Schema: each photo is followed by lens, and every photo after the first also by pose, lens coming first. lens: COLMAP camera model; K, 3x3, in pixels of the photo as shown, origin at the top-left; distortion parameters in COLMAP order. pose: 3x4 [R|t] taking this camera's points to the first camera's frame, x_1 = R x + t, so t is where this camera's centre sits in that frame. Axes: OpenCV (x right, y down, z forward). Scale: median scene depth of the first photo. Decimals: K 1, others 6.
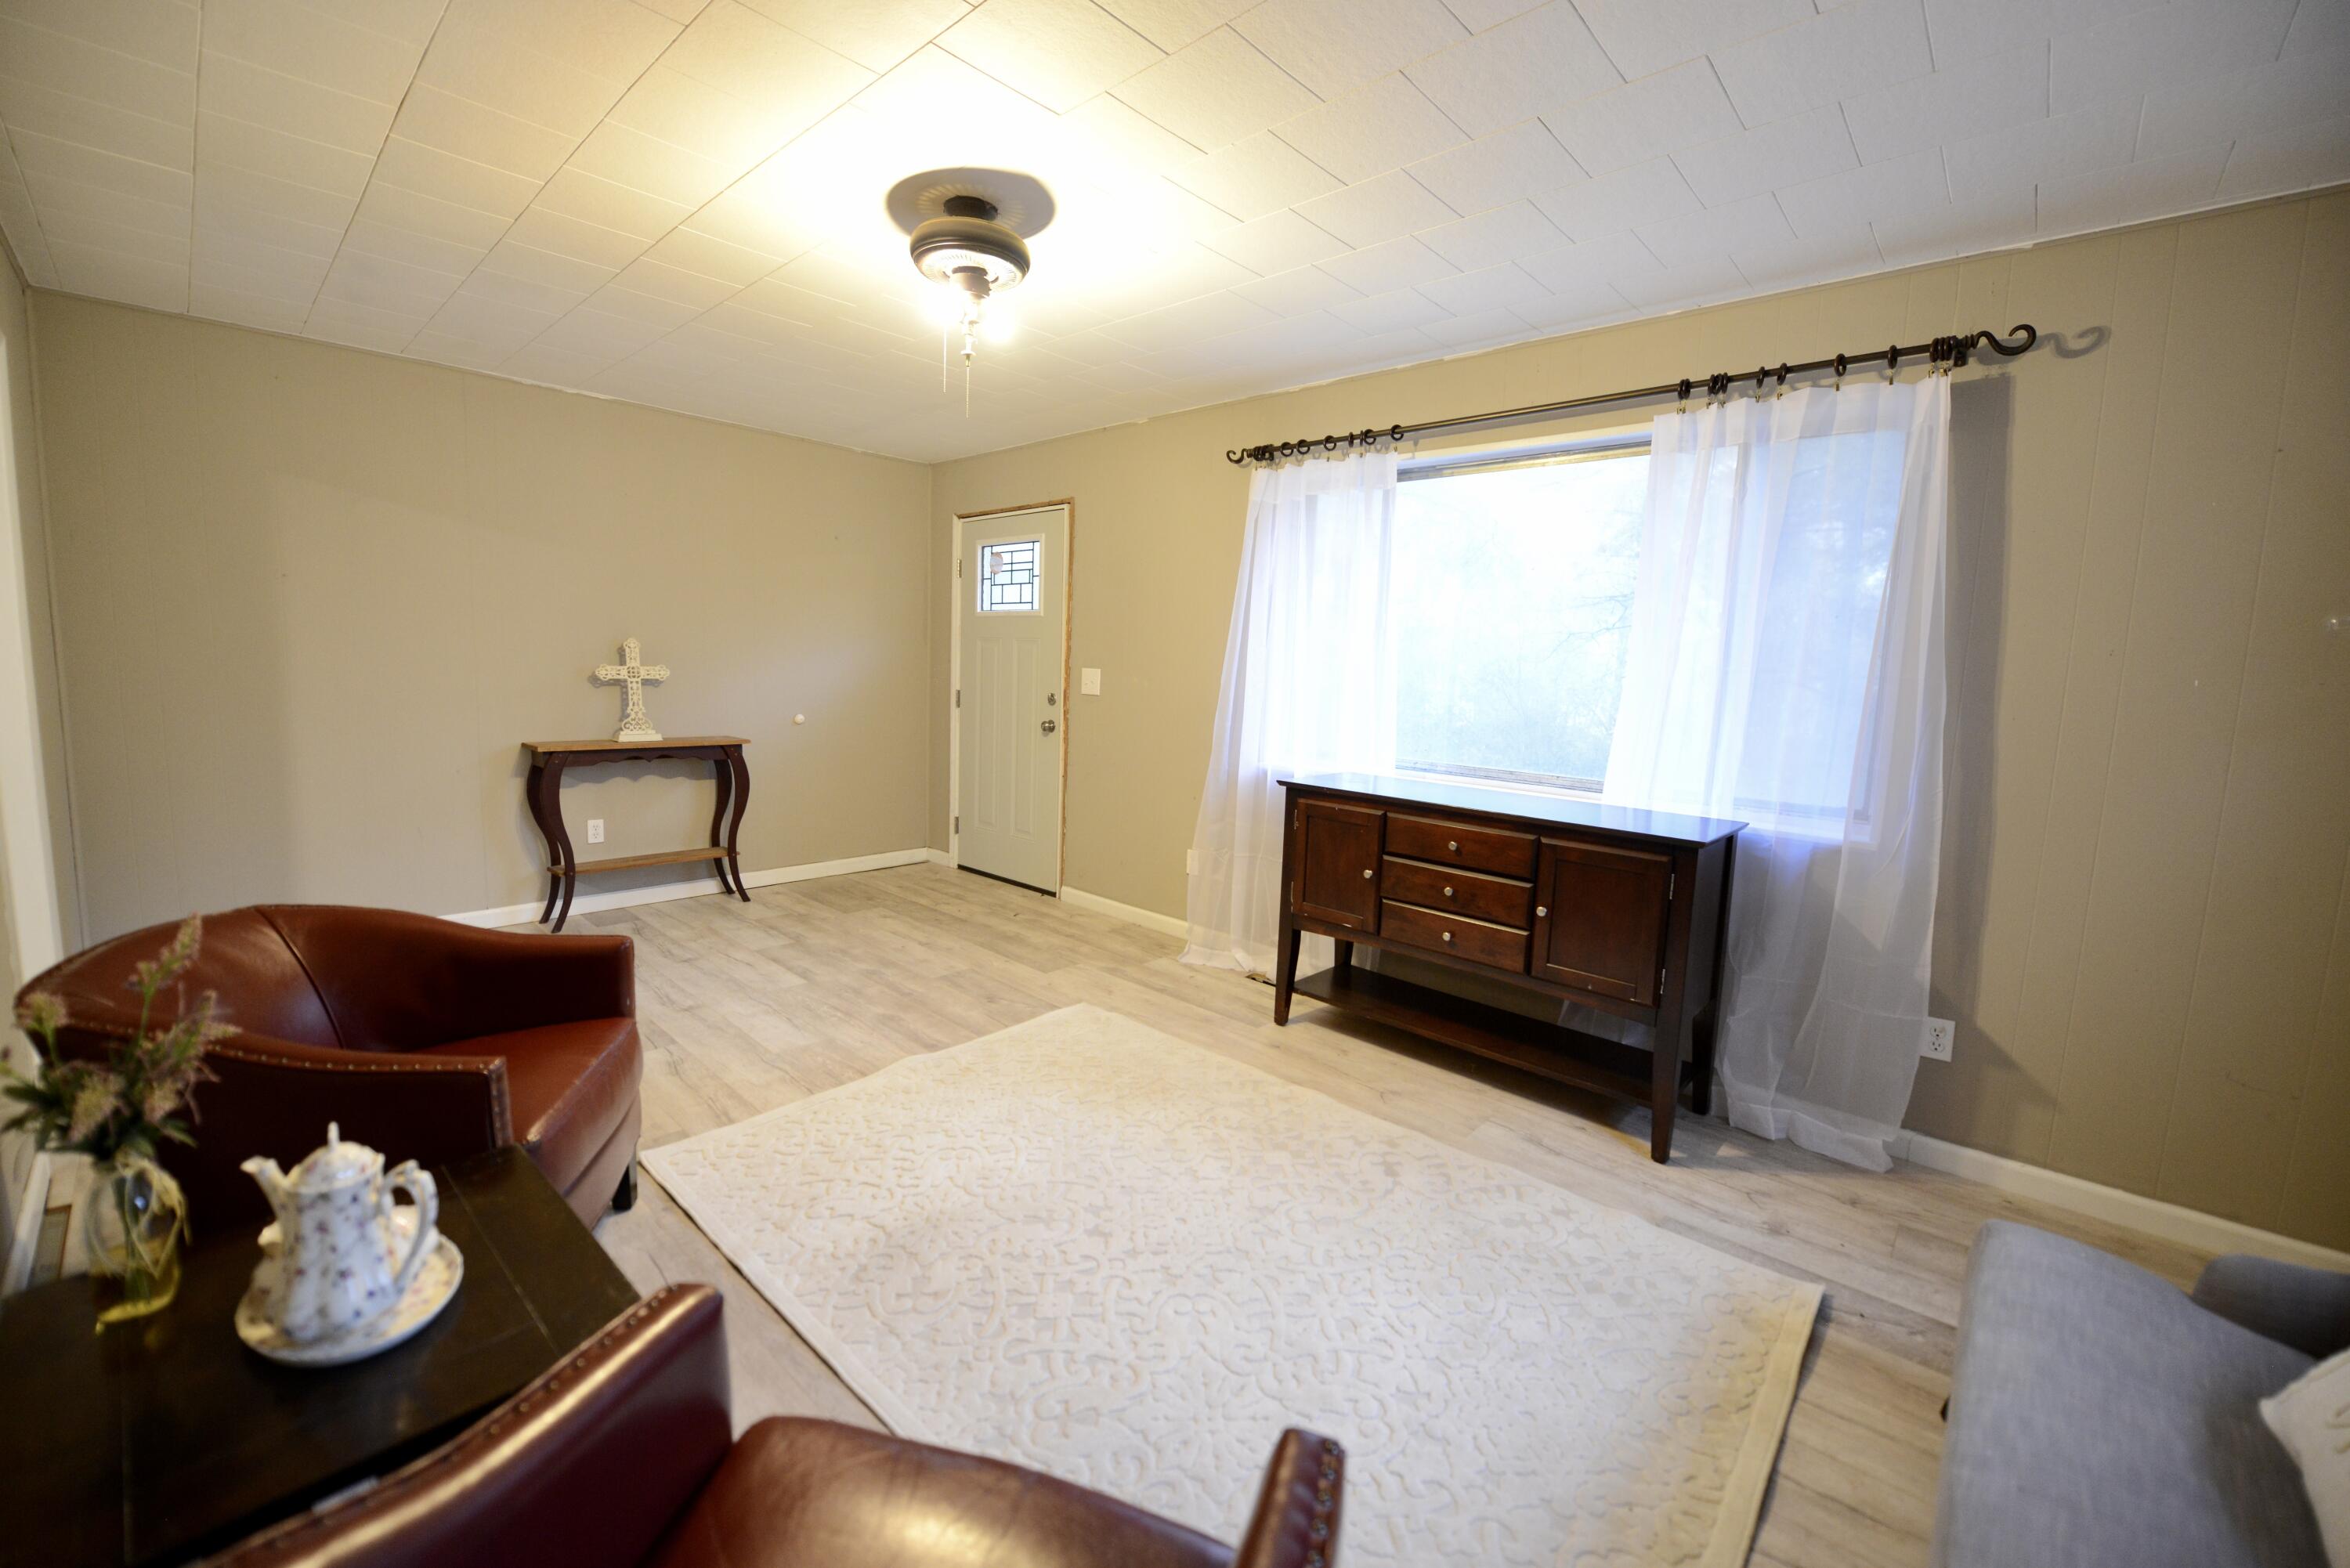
lens RADIAL K [[934.1, 0, 1181.6], [0, 934.1, 765.4], [0, 0, 1]] dist [-0.020316, -0.000984]
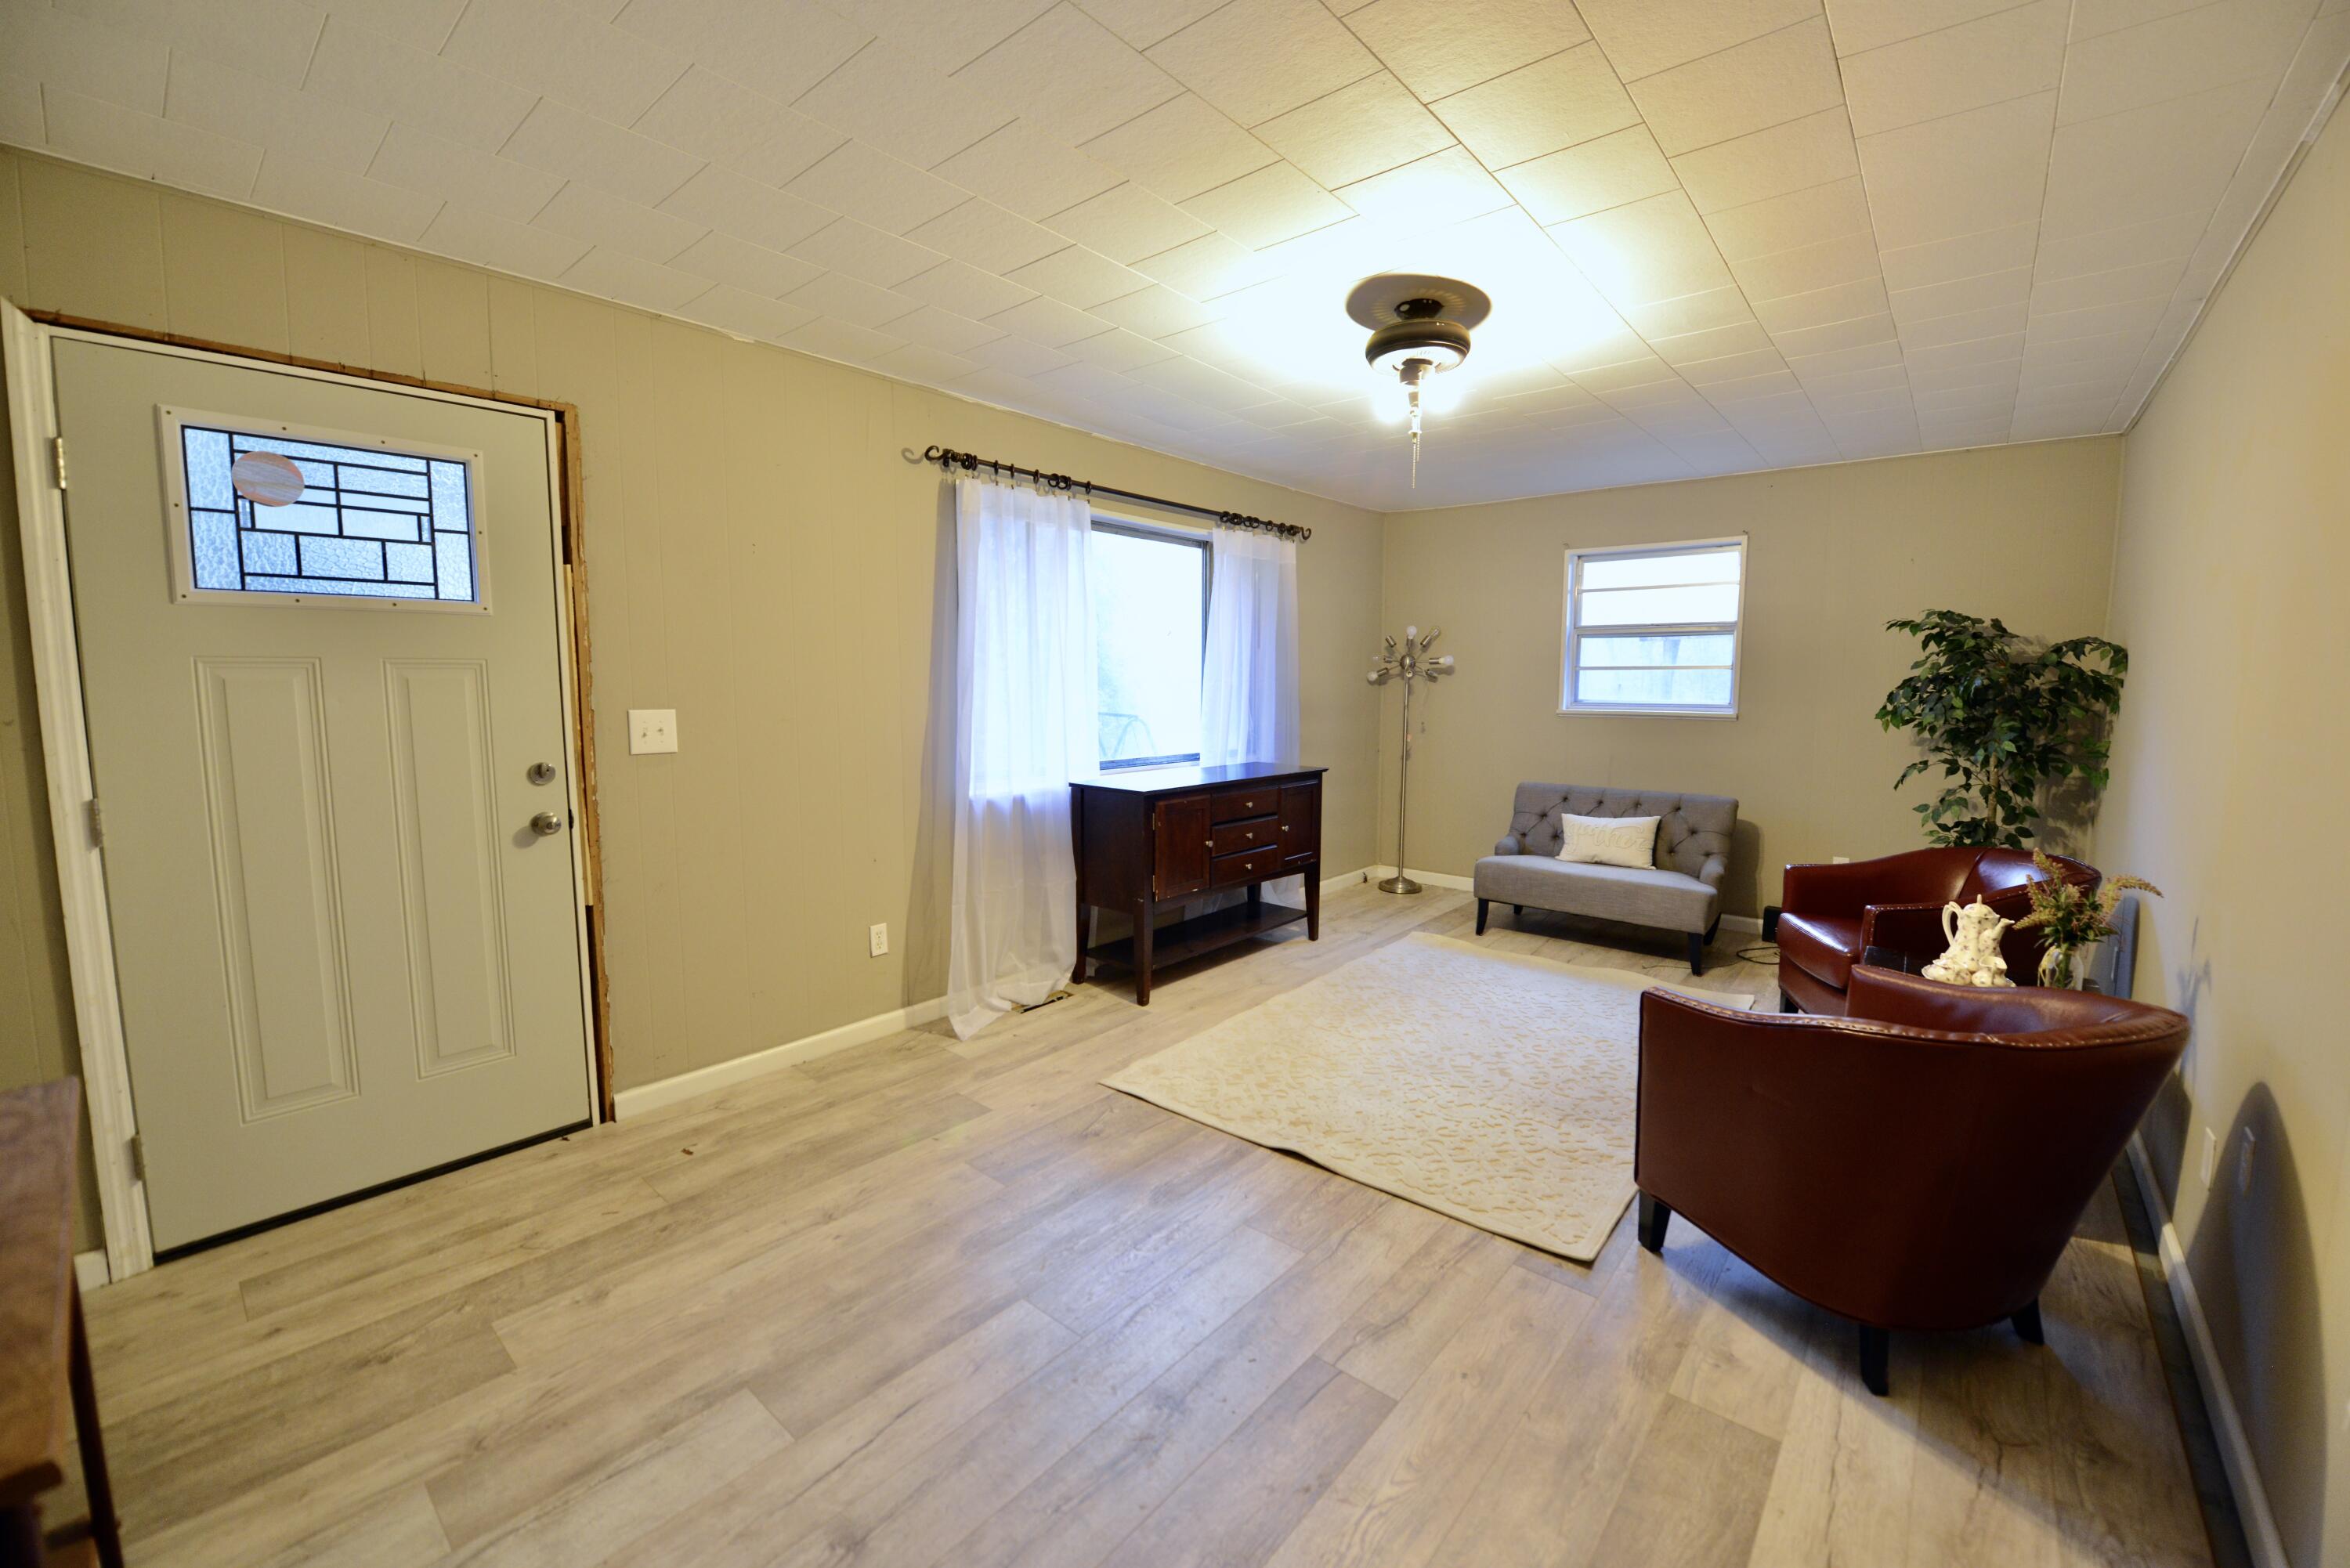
lens RADIAL K [[934.1, 0, 1181.6], [0, 934.1, 765.4], [0, 0, 1]] dist [-0.020316, -0.000984]
pose [[-0.039894, -0.129621, 0.990761, -0.829435], [0.106694, 0.985329, 0.133206, -0.131502], [-0.993491, 0.111023, -0.025479, 0.803209]]
